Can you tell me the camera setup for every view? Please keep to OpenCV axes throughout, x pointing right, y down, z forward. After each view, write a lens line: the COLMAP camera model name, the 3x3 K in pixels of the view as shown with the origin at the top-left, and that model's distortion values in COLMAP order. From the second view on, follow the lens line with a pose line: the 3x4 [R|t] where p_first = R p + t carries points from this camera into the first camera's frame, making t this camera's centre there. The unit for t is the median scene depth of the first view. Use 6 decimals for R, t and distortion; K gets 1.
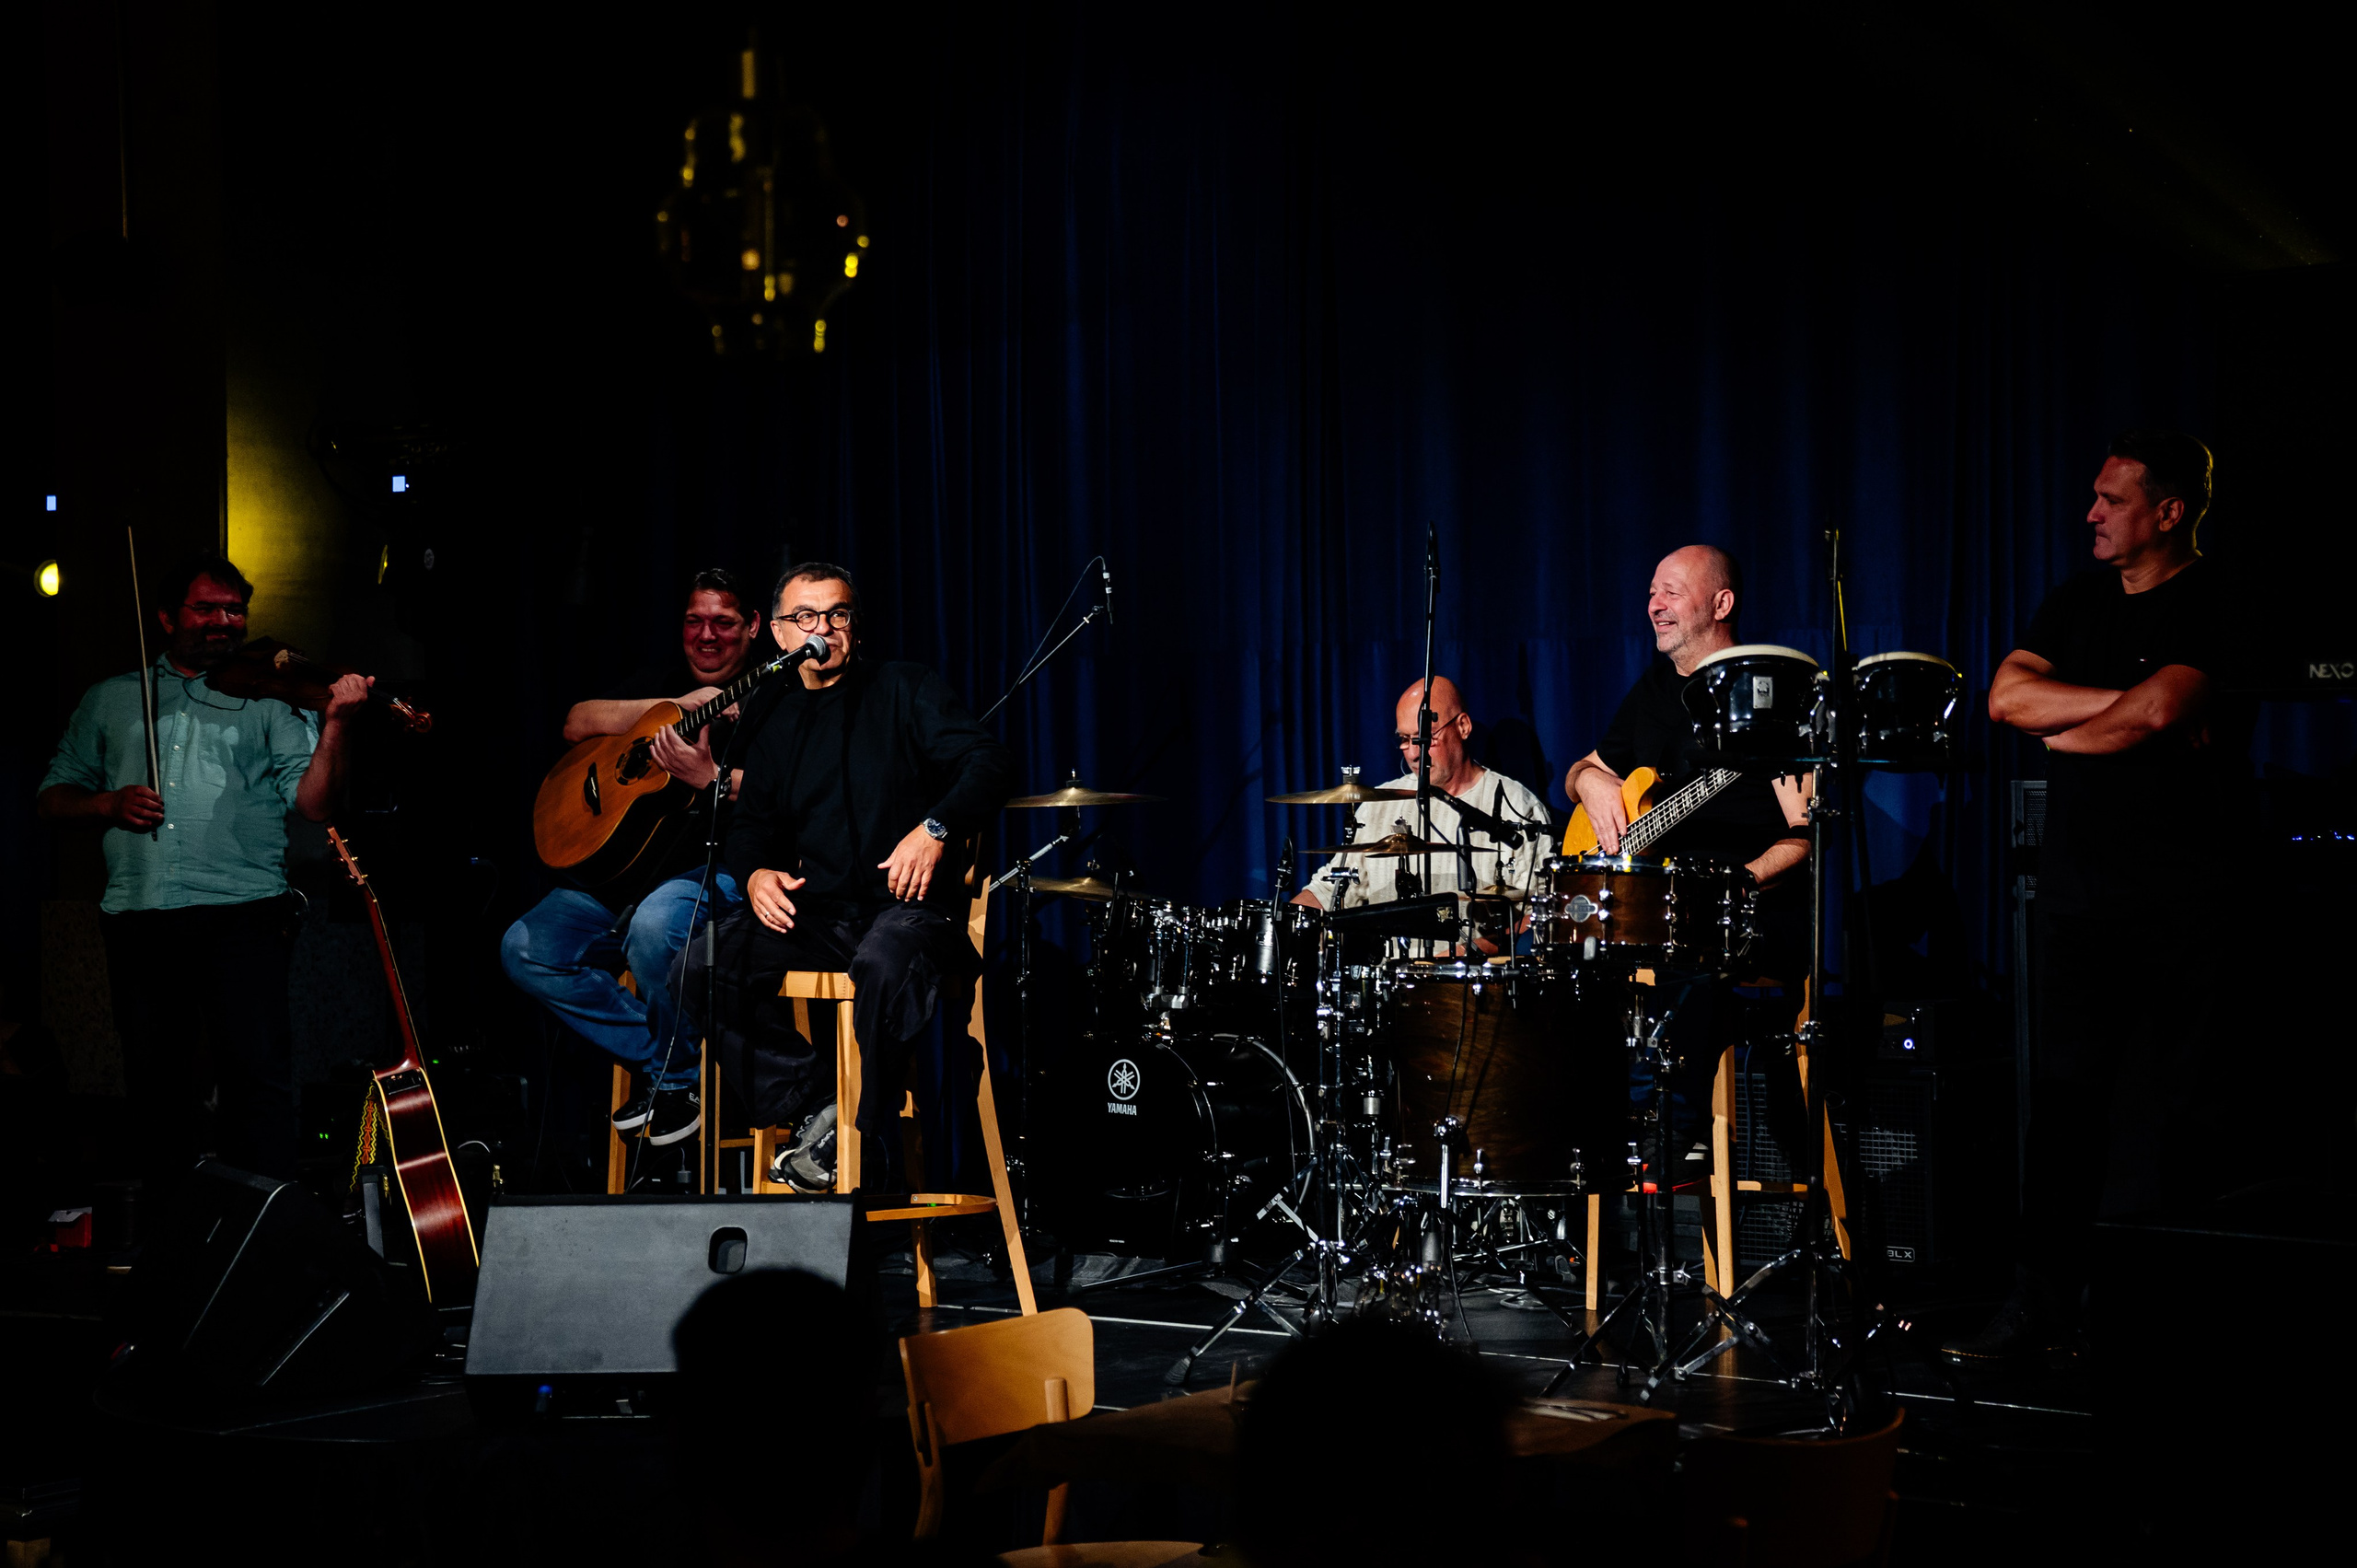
lens RADIAL K [[4098.5, 0, 1183.0], [0, 4098.5, 649.5], [0, 0, 1]] dist [0.038298, 2.201650]
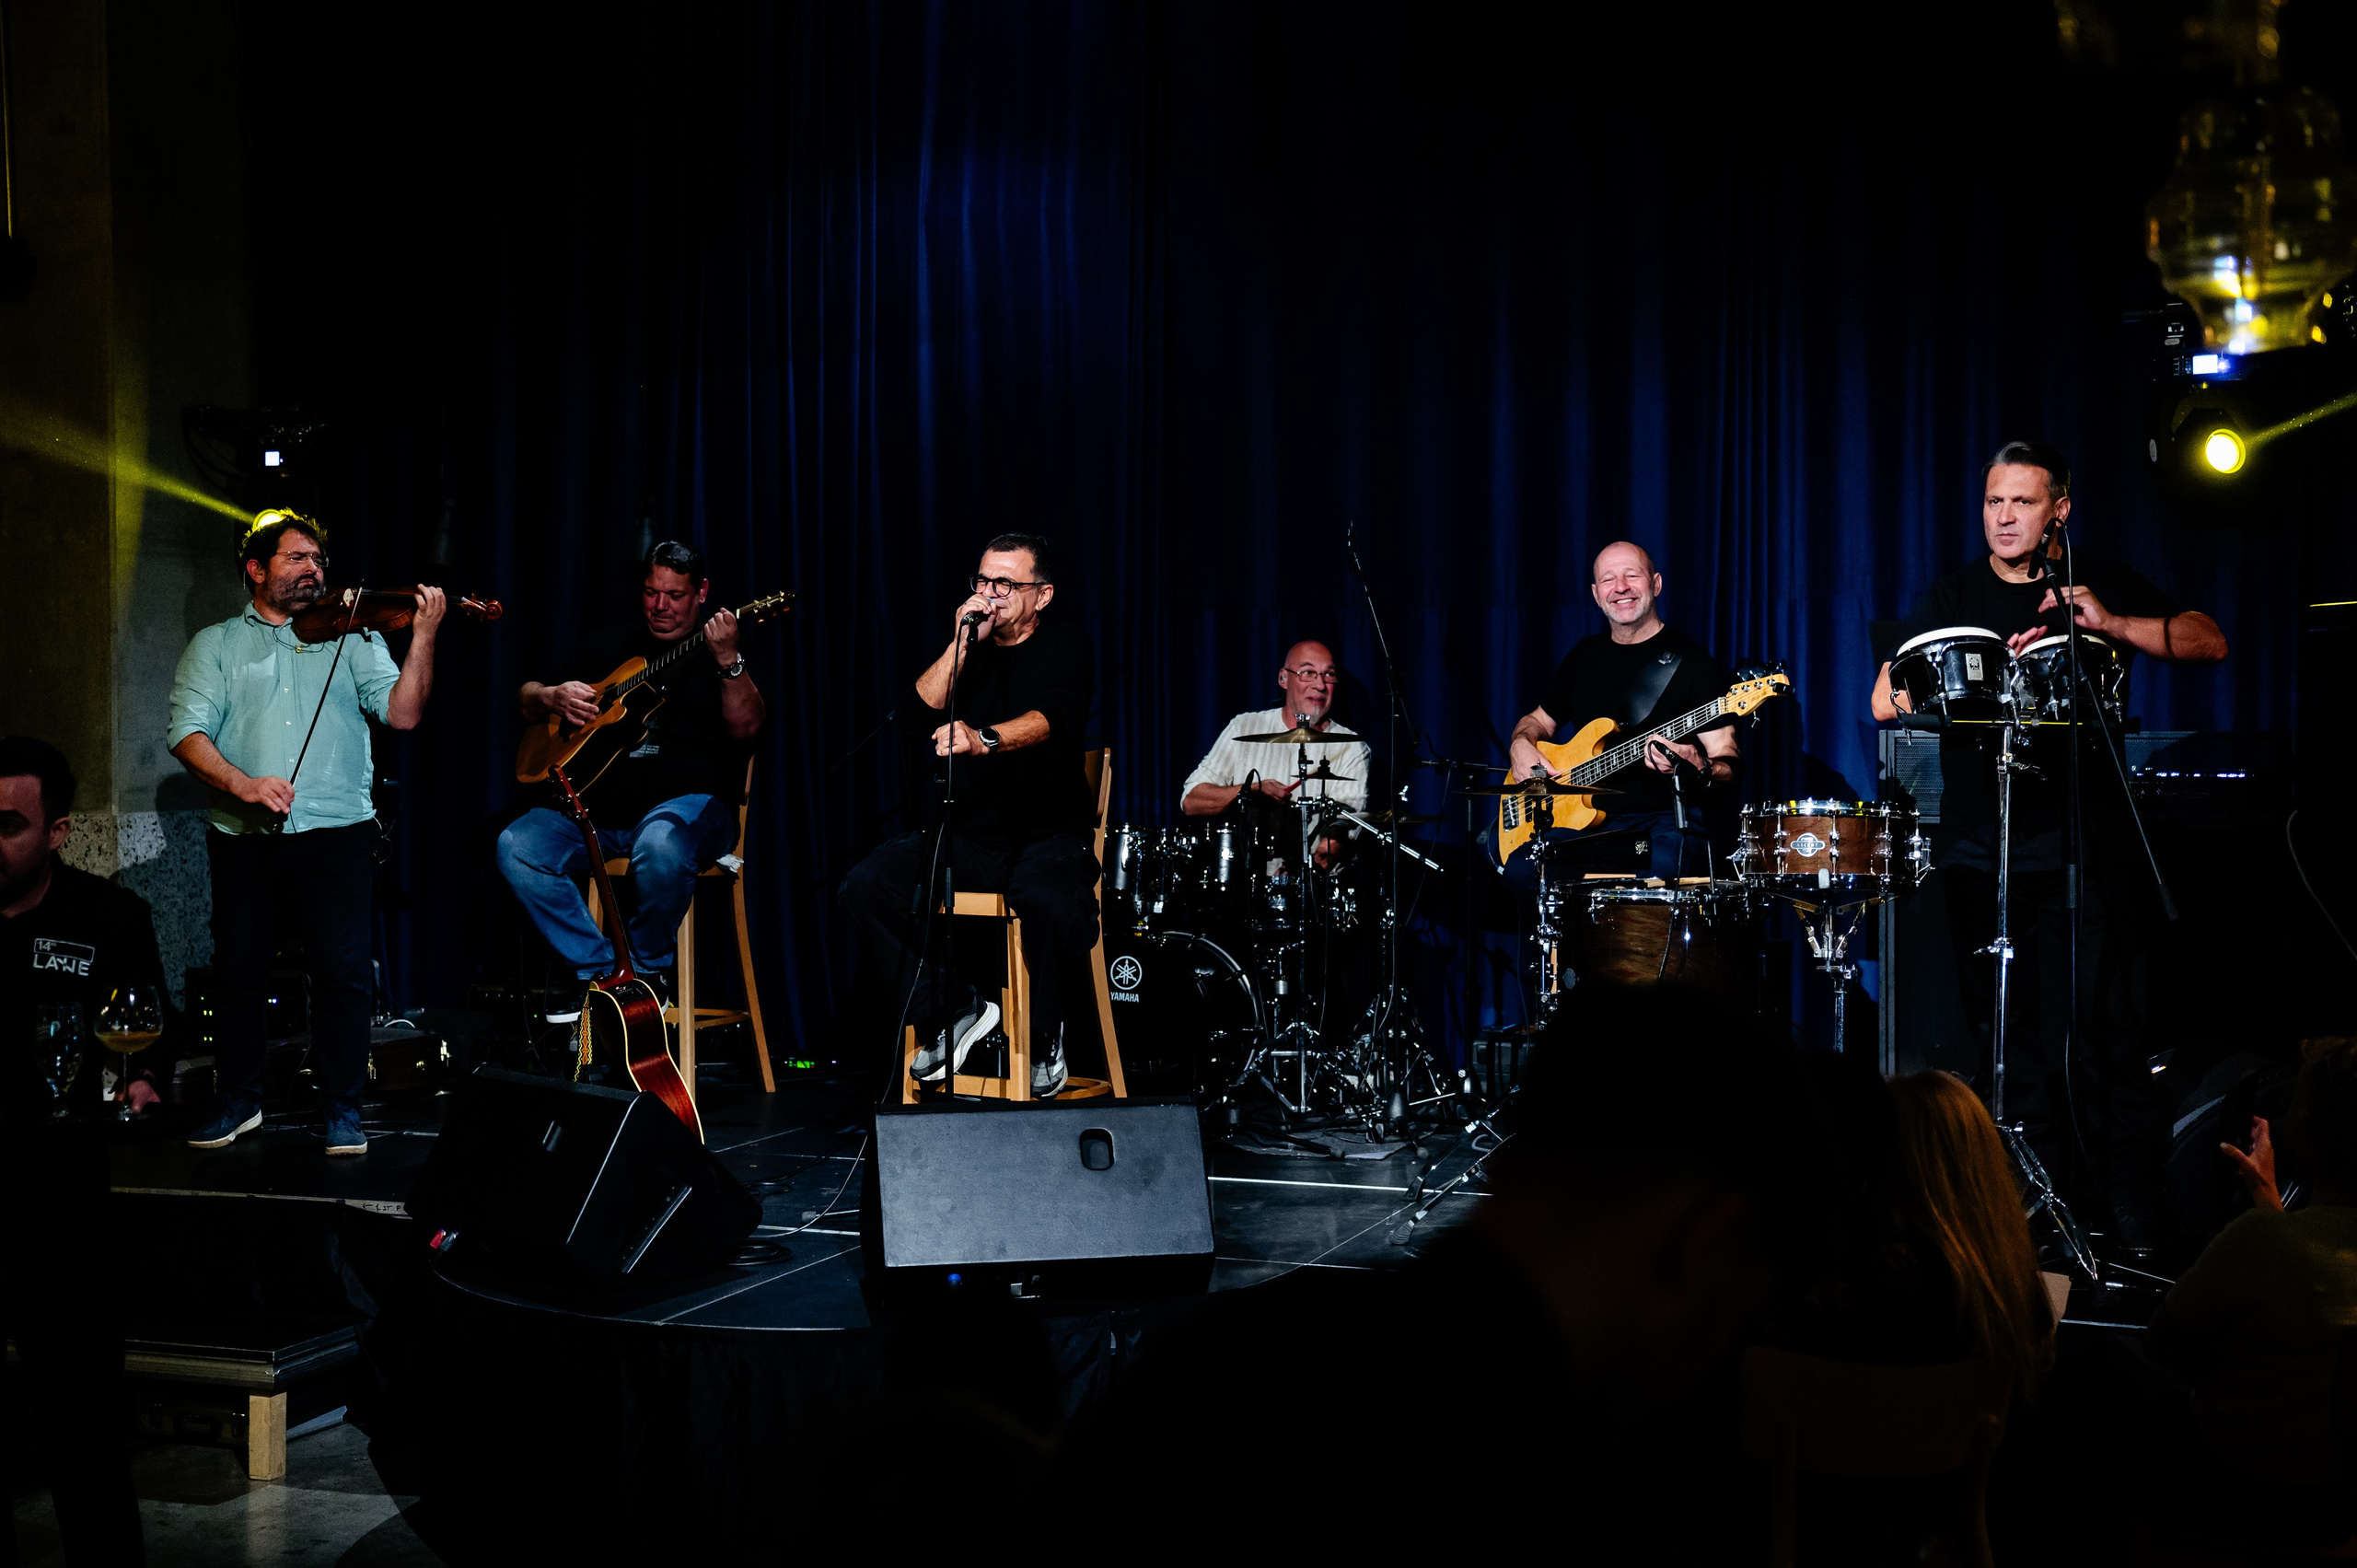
lens RADIAL K [[2892.6, 0, 1178.5], [0, 2892.6, 784.0], [0, 0, 1]] dist [-0.120979, 1.488125]
pose [[0.958749, 0.000314, 0.284254, -0.260039], [-0.017803, 0.998103, 0.058944, -0.000855], [-0.283696, -0.061573, 0.956935, 0.201288]]
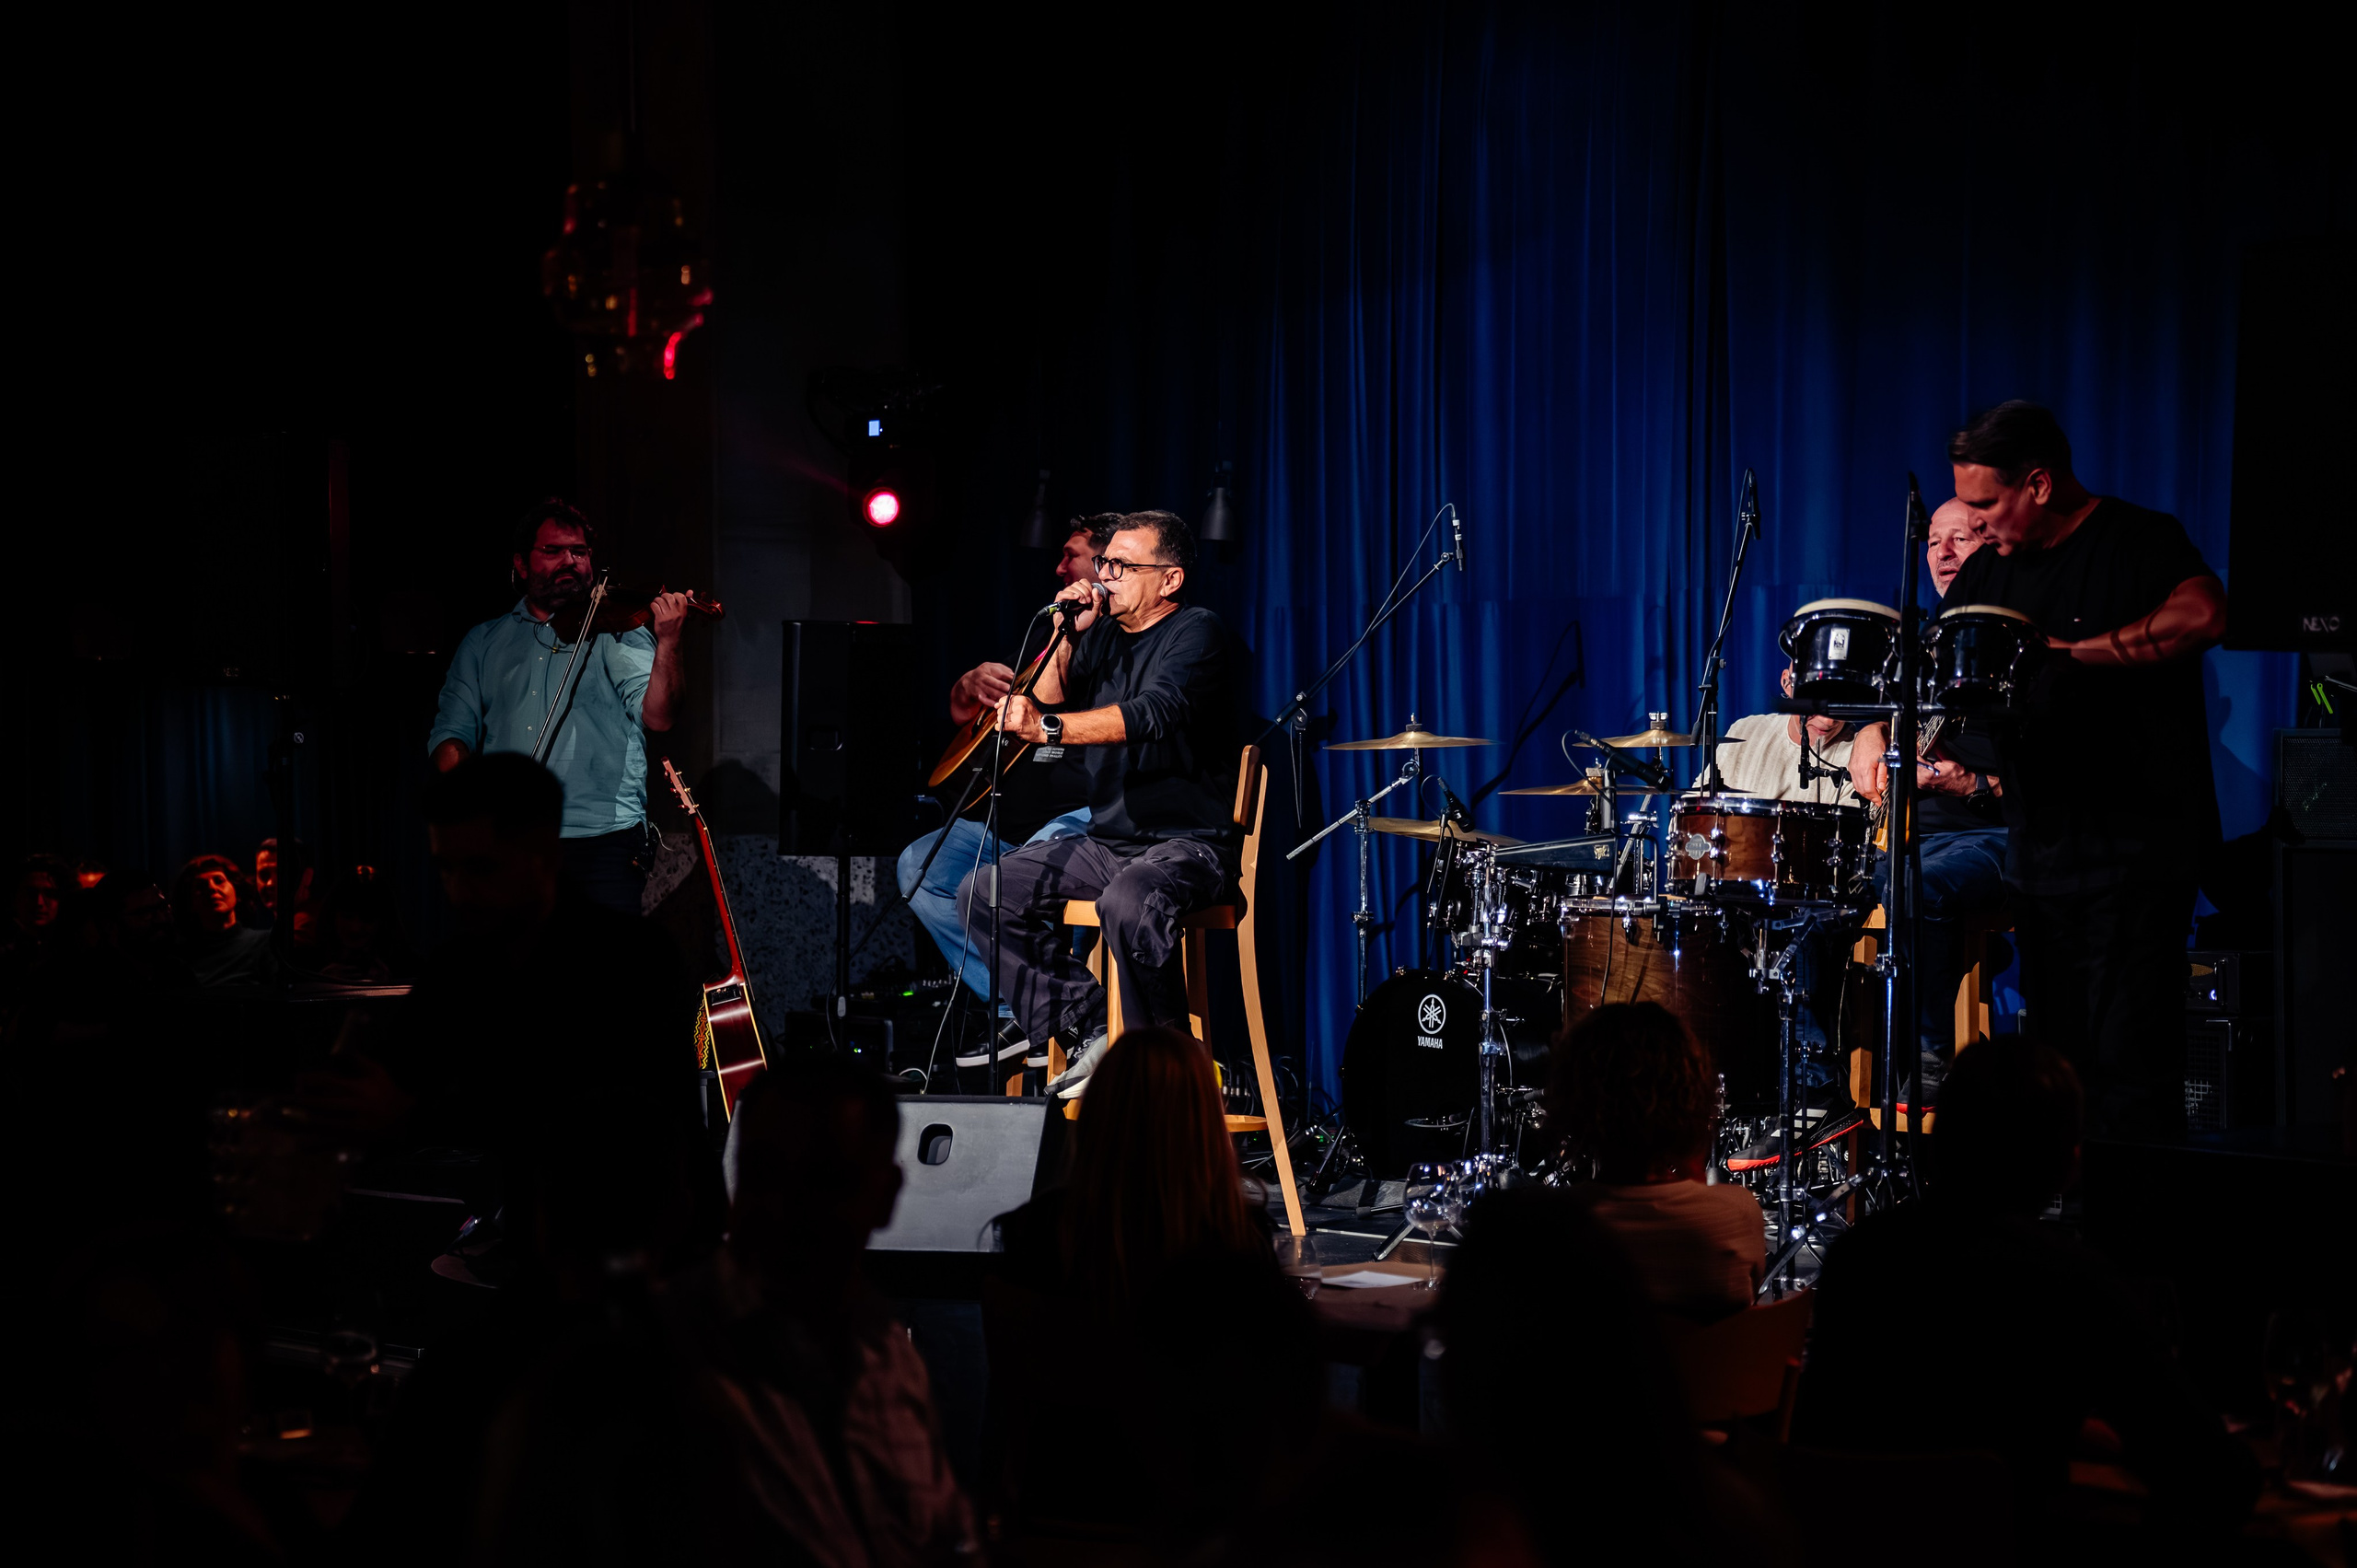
lens RADIAL K [[4946.3, 0, 1178.5], [0, 4946.3, 784.0], [0, 0, 1]] dist [0.193975, 0.305923]
pose [[0.973359, 0.010079, -0.229067, 0.224542], [-0.000185, 0.999067, 0.043176, -0.007217], [0.229288, -0.041983, 0.972453, -0.240426]]
